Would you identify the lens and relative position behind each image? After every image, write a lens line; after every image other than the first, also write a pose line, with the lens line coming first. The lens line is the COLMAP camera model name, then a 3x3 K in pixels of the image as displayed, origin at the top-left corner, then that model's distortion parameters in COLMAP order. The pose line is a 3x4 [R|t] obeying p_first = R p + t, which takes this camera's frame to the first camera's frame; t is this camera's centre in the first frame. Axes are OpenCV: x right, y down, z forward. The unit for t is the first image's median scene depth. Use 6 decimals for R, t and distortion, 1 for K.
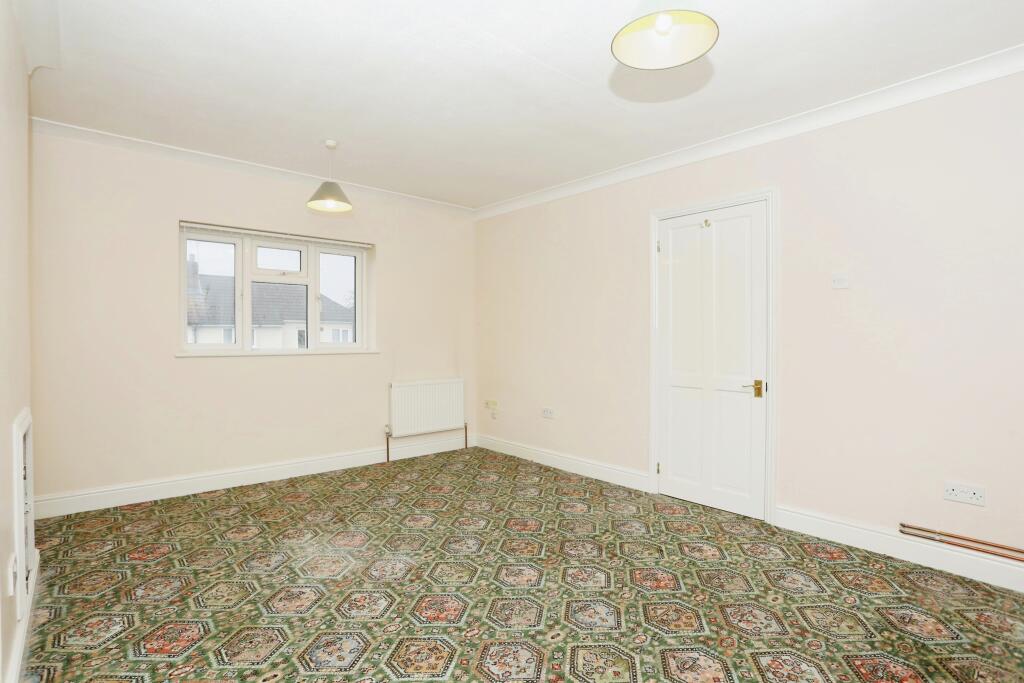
lens RADIAL K [[507.4, 0, 516.1], [0, 507.4, 343.6], [0, 0, 1]] dist [-0.050039, 0.005909]
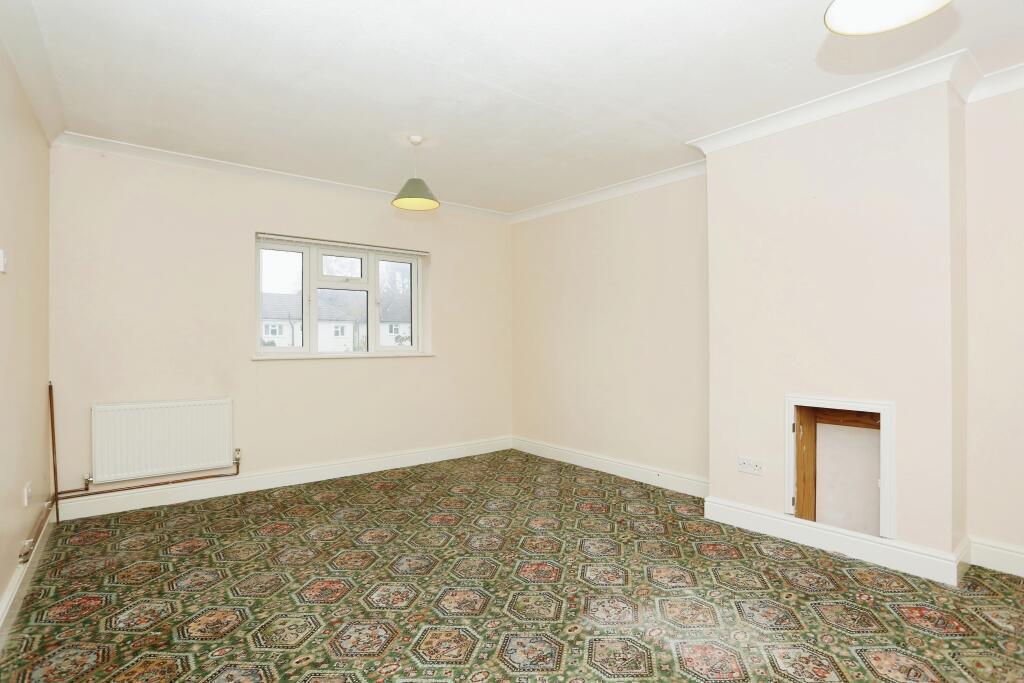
lens RADIAL K [[507.4, 0, 512.0], [0, 507.4, 338.4], [0, 0, 1]] dist [-0.050039, 0.005909]
pose [[-0.998689, -0.003869, 0.051036, -0.134446], [-0.003284, 0.999928, 0.011555, -0.029062], [-0.051077, 0.011372, -0.998630, 1.980263]]
